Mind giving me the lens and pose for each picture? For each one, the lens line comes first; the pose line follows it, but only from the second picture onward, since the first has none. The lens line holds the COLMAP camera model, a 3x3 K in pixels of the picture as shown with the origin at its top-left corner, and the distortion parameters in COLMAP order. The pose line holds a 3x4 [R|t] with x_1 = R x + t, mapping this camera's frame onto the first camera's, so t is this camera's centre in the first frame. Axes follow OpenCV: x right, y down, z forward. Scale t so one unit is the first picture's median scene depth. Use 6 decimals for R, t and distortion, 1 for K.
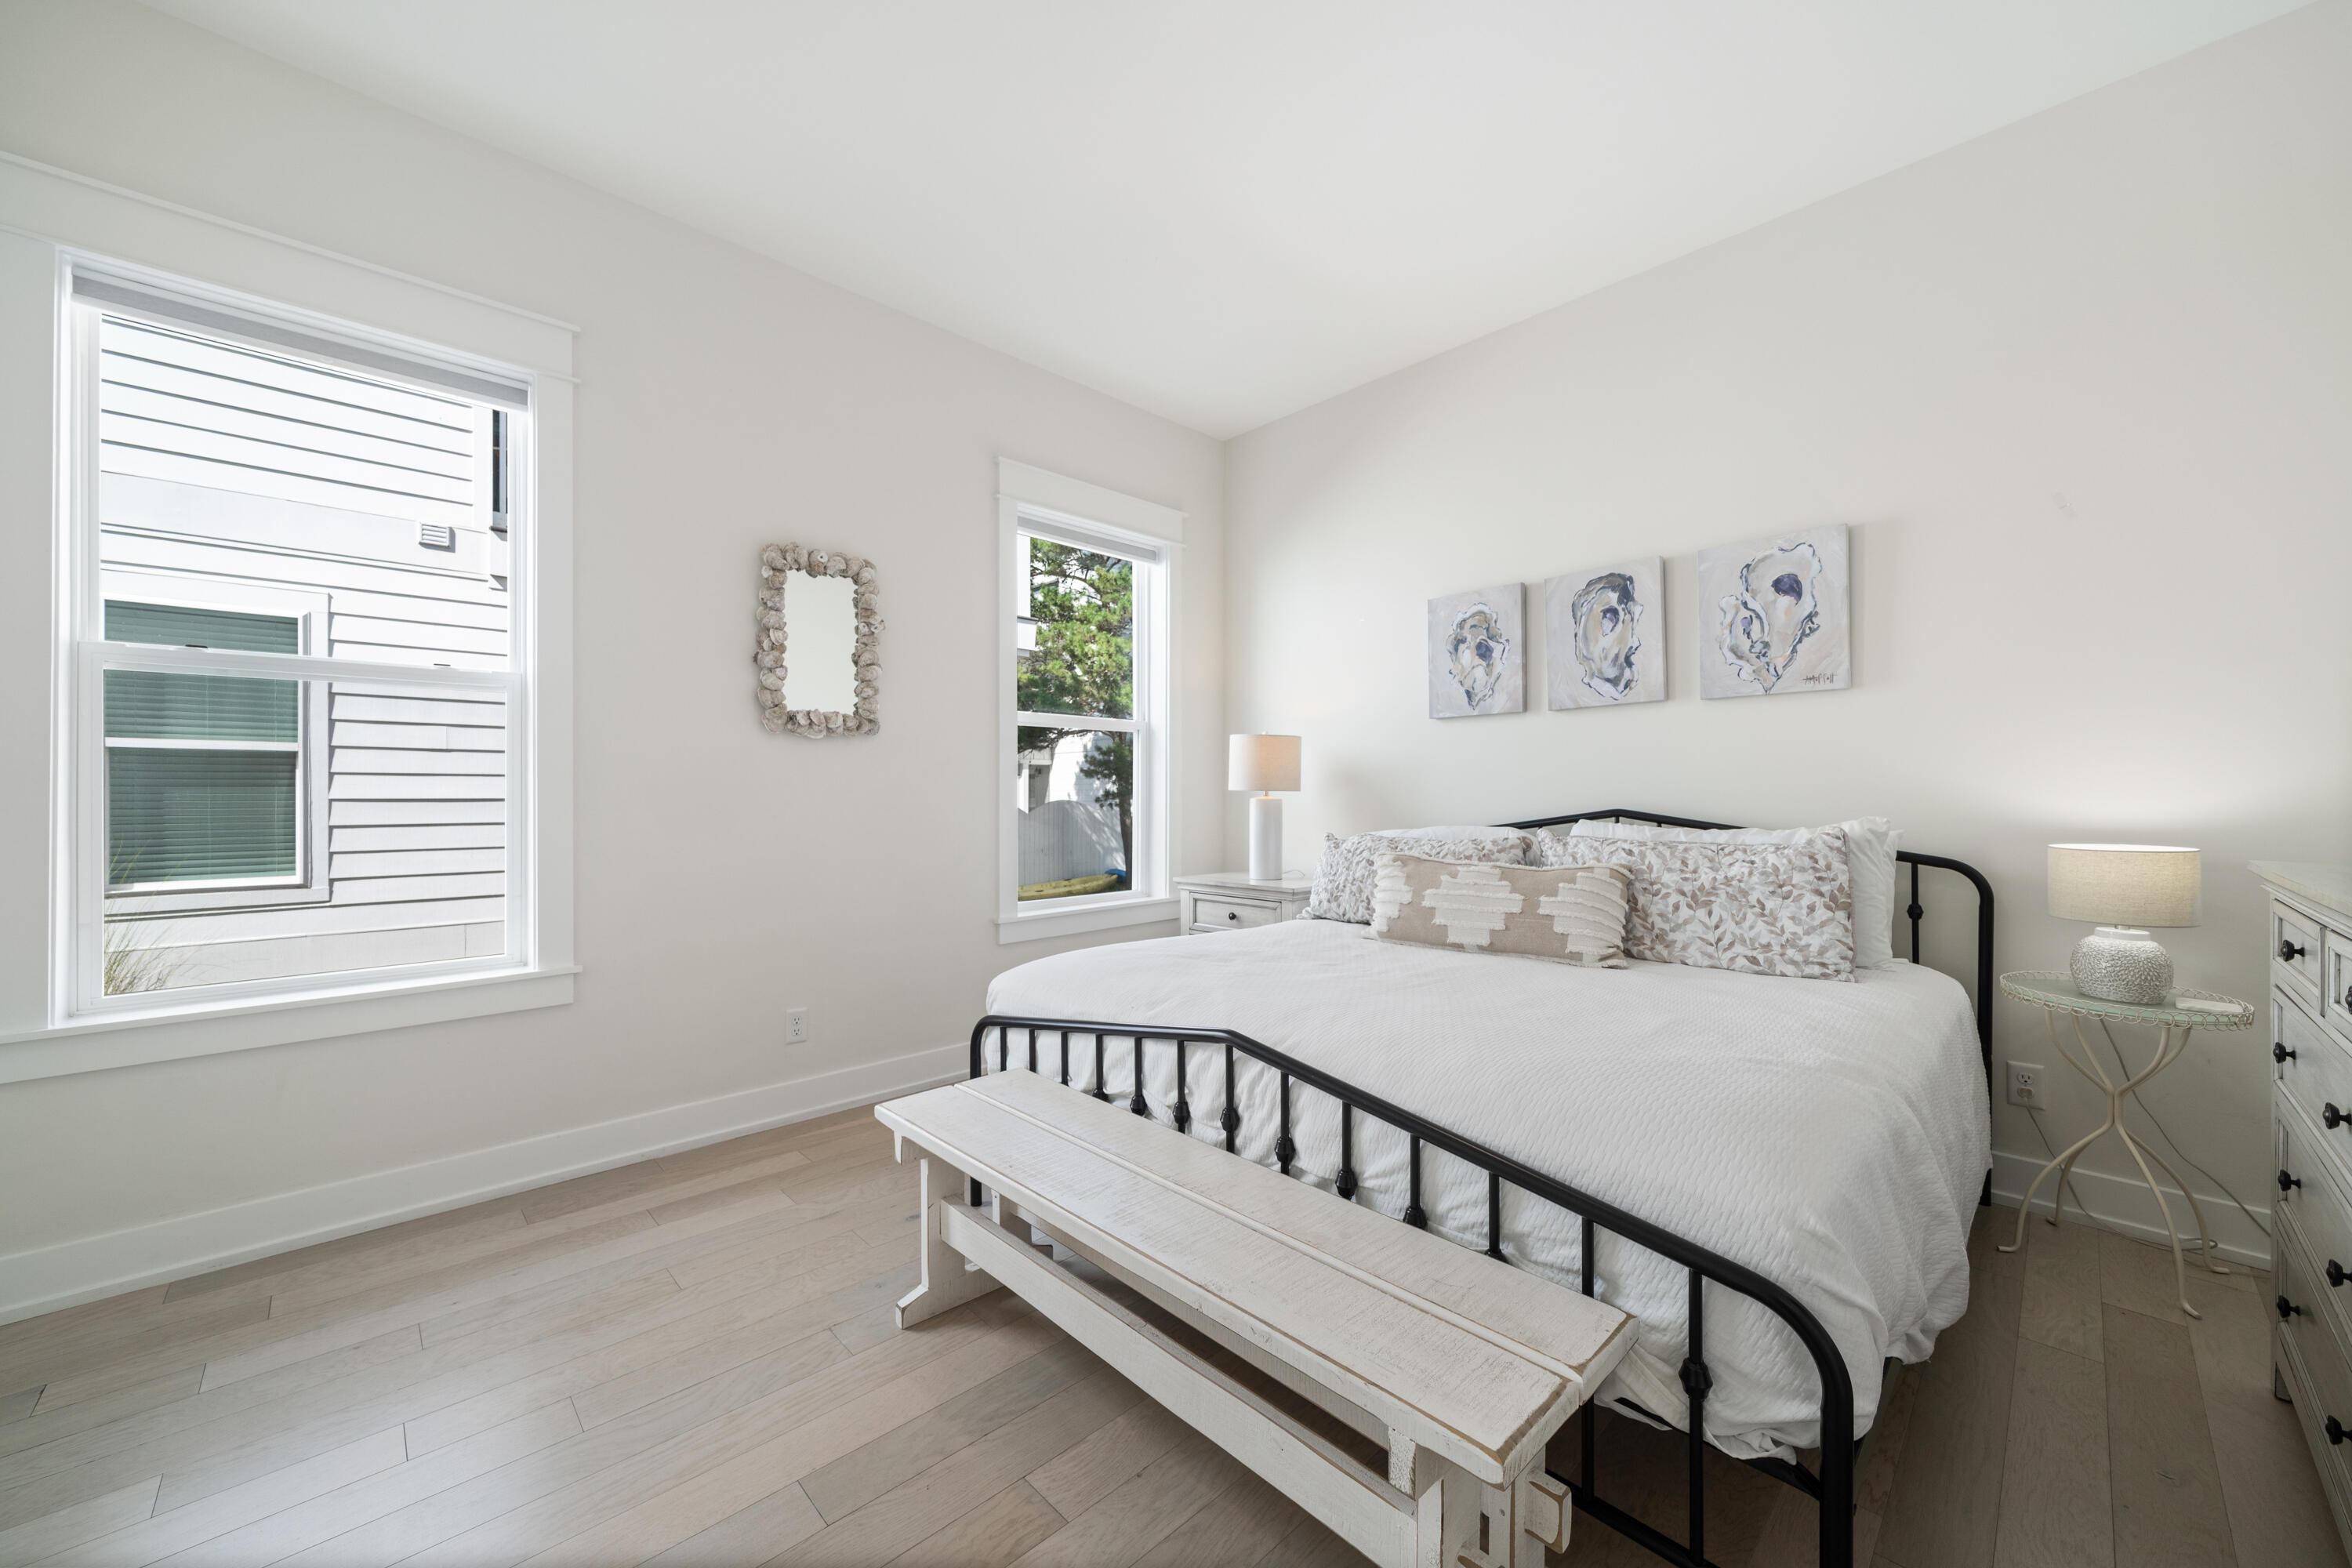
lens RADIAL K [[904.0, 0, 1166.4], [0, 904.0, 796.3], [0, 0, 1]] dist [-0.001755, -0.000248]
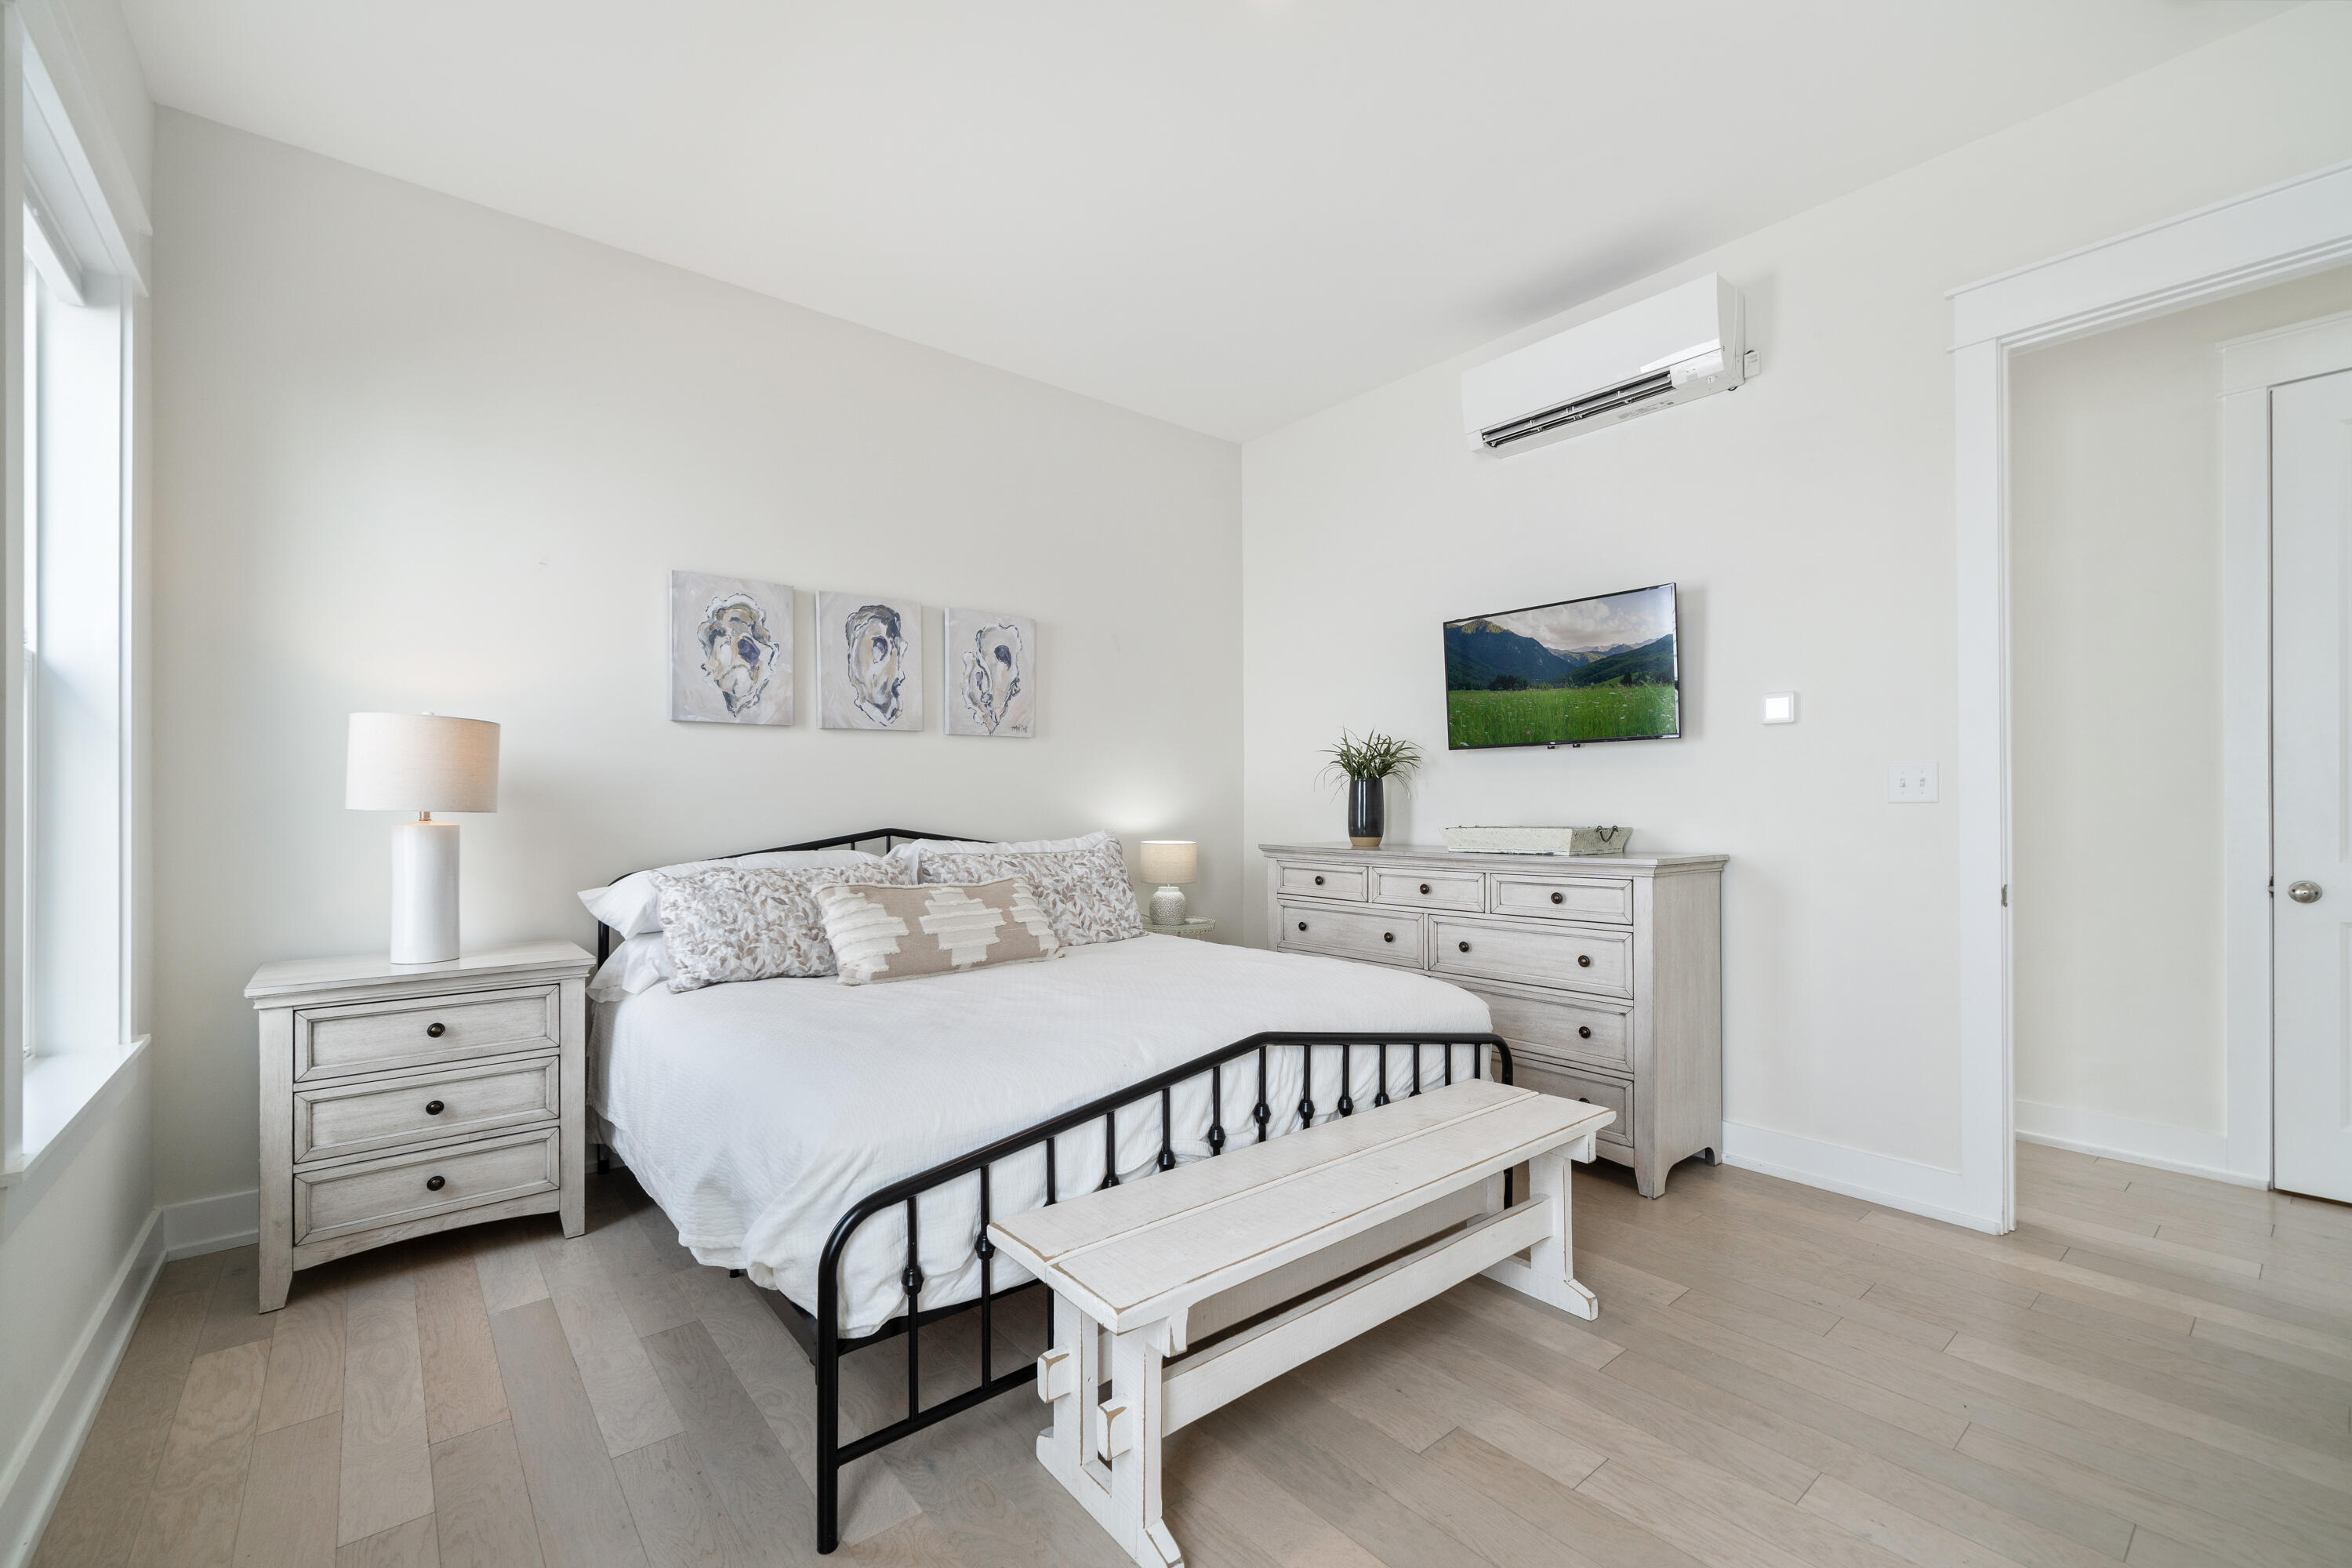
lens RADIAL K [[1022.1, 0, 1178.3], [0, 1022.1, 802.5], [0, 0, 1]] dist [-0.001750, -0.000236]
pose [[0.028756, 0.004988, 0.999574, -0.720453], [0.002783, 0.999983, -0.005071, -0.009822], [-0.999583, 0.002928, 0.028742, 0.647718]]
